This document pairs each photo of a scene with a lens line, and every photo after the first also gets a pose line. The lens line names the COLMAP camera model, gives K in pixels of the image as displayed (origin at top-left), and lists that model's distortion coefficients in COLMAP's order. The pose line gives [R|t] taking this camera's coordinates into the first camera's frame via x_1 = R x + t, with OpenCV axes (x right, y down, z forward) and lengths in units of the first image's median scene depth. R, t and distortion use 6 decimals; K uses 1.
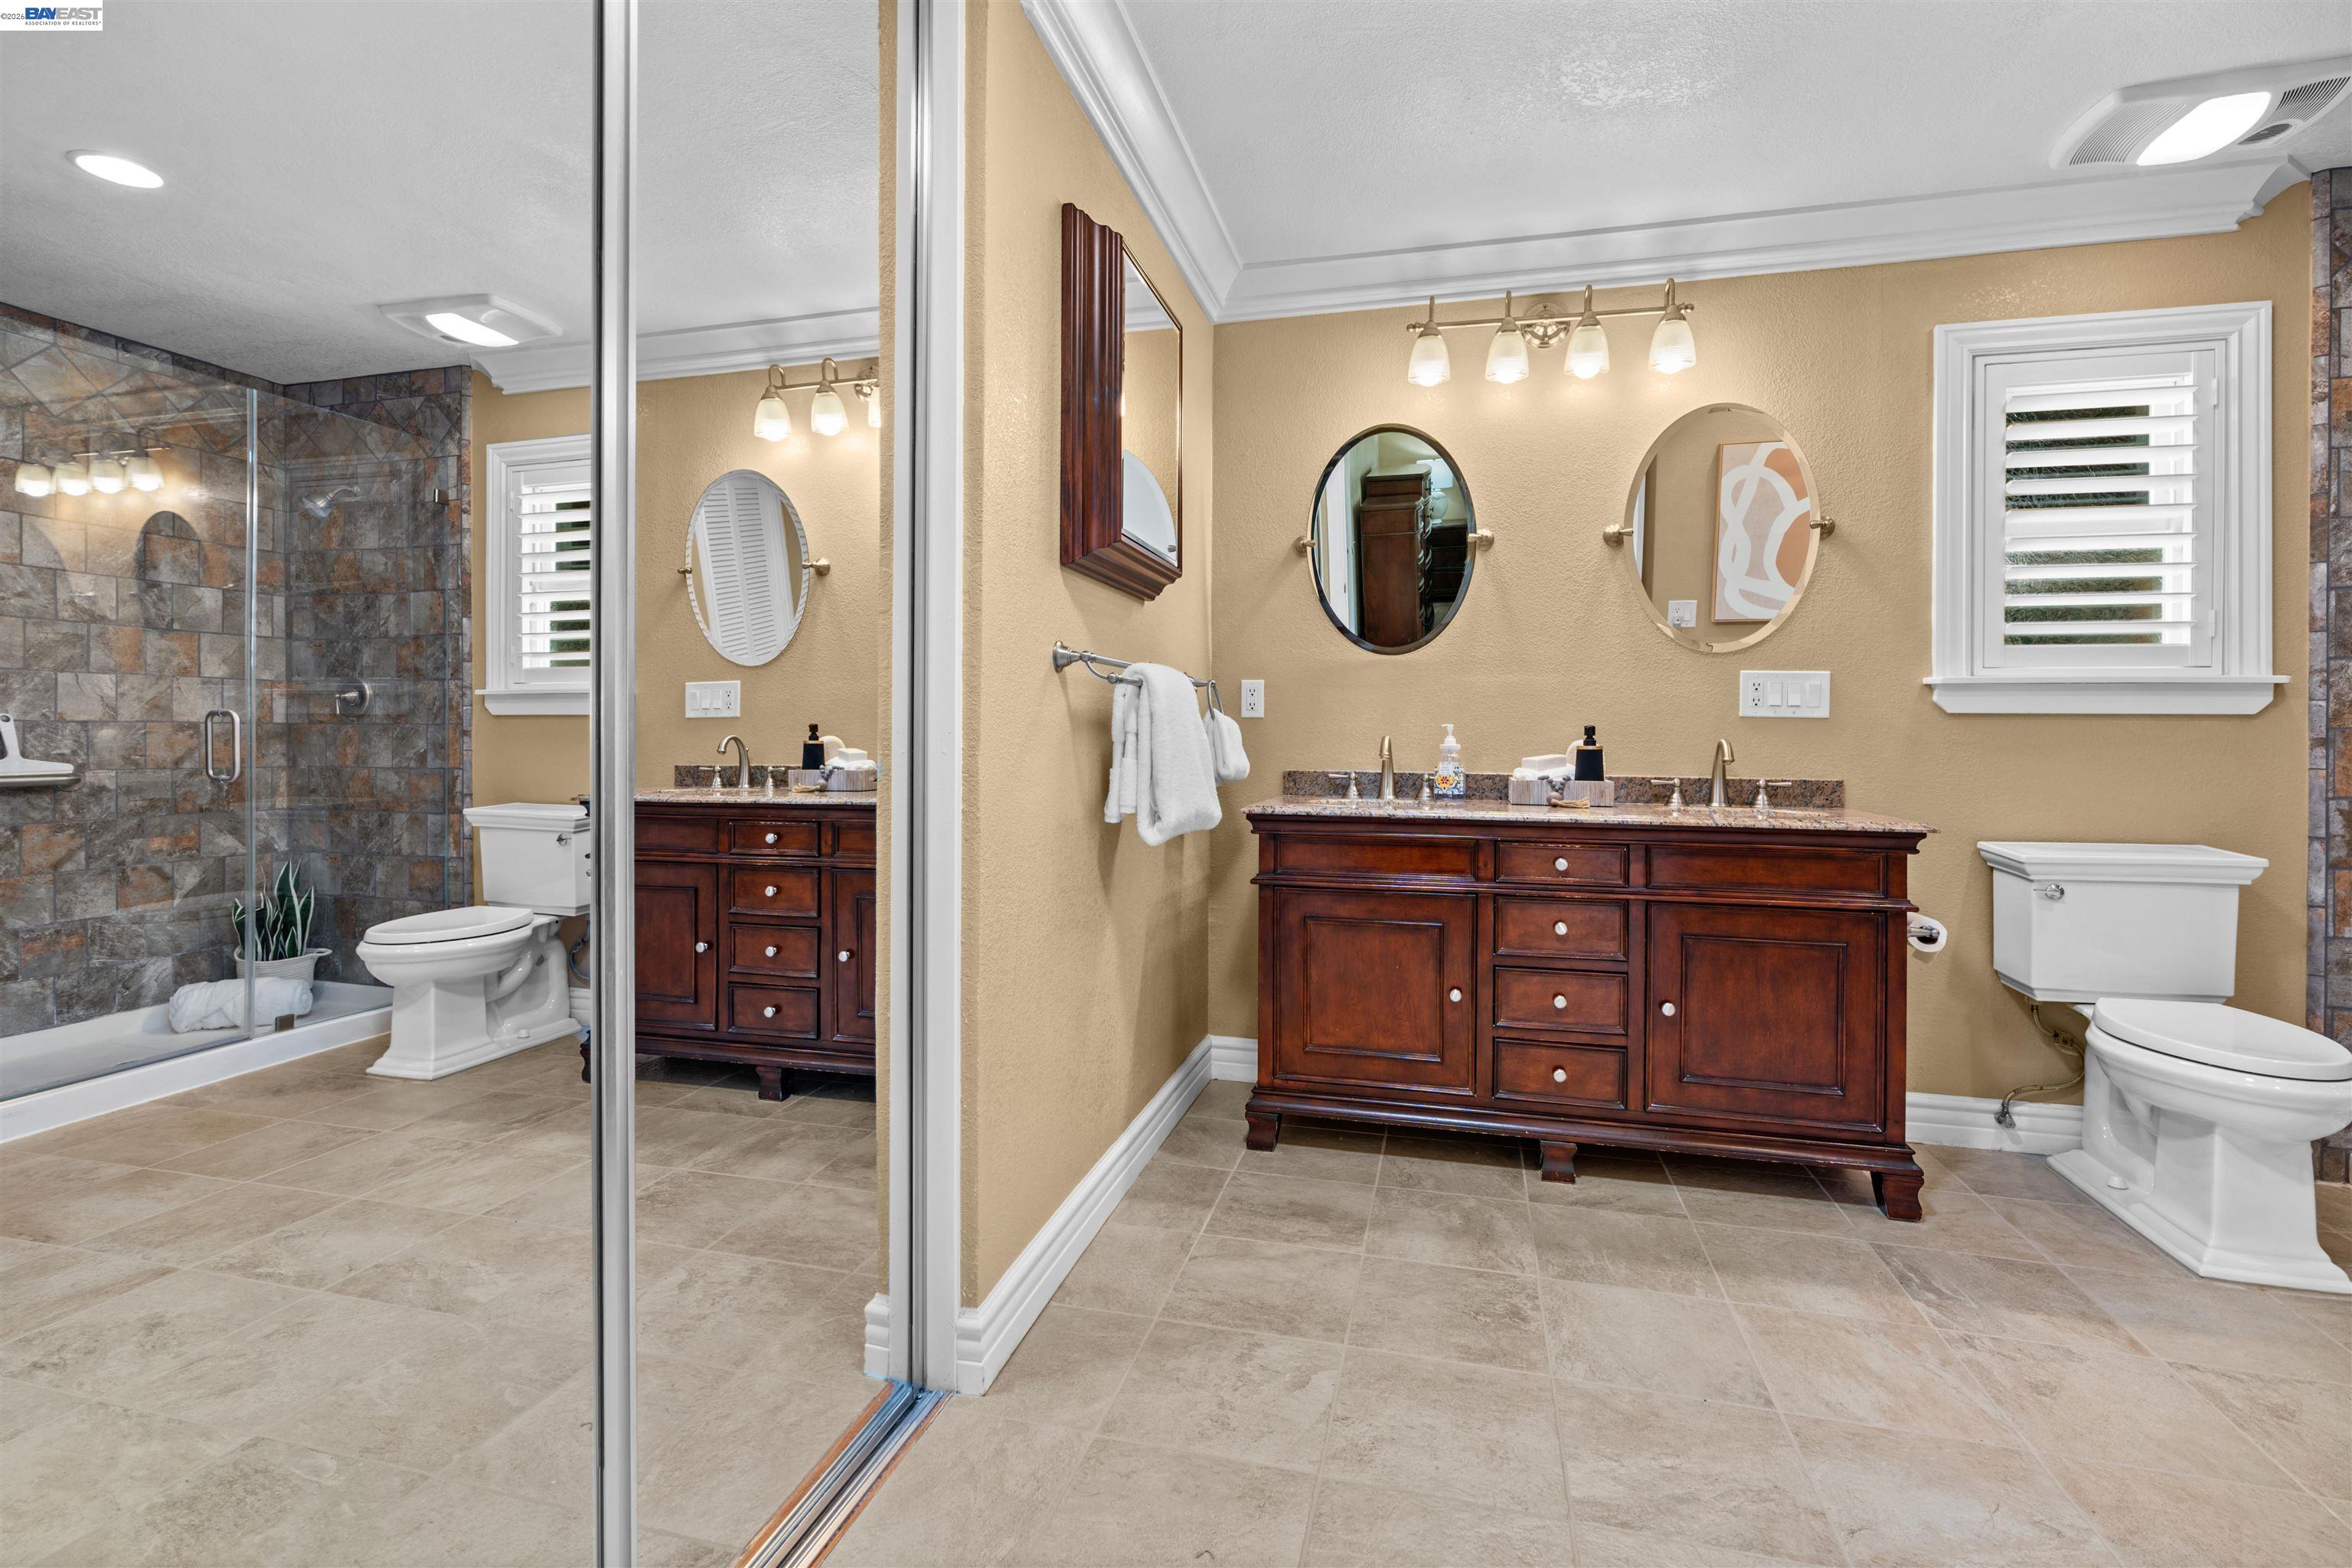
lens RADIAL K [[1070.2, 0, 1173.6], [0, 1070.2, 749.2], [0, 0, 1]] dist [-0.018253, 0.007610]
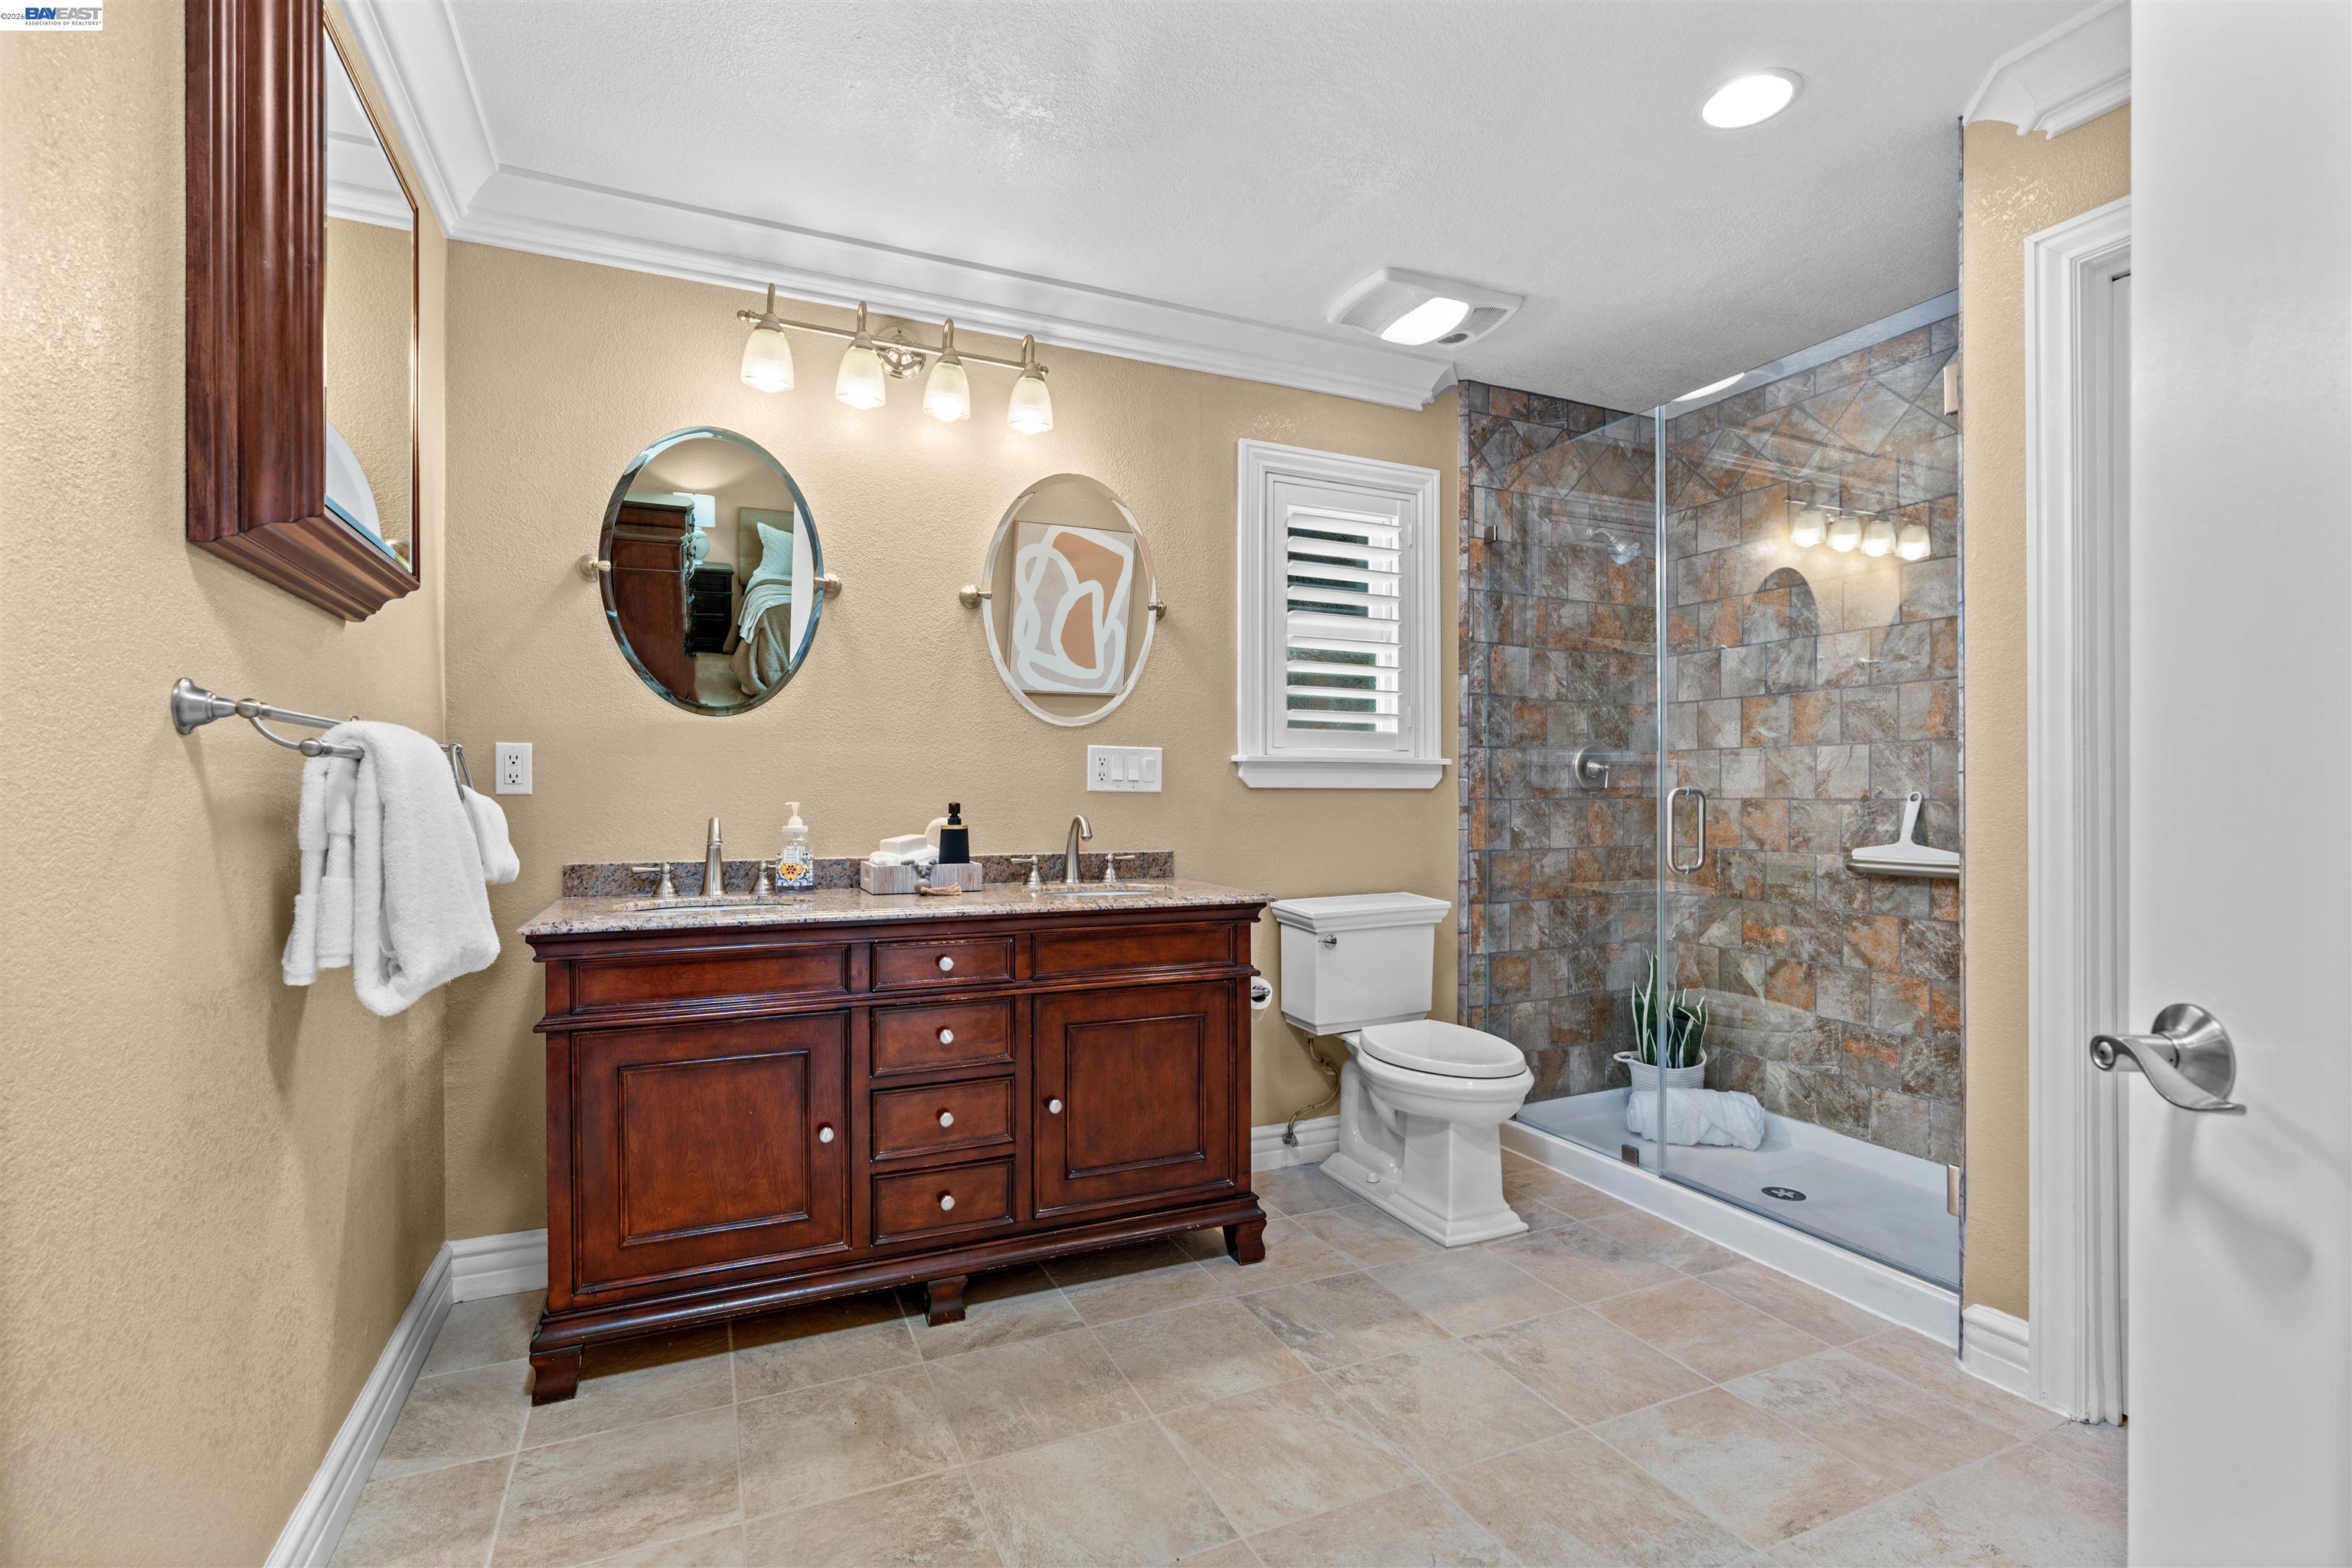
lens RADIAL K [[1068.4, 0, 1178.1], [0, 1068.4, 799.3], [0, 0, 1]] dist [-0.019255, 0.008224]
pose [[0.773200, -0.010946, 0.634067, -0.043672], [0.014961, 0.999888, -0.000983, -0.023125], [-0.633985, 0.010247, 0.773277, 0.191102]]
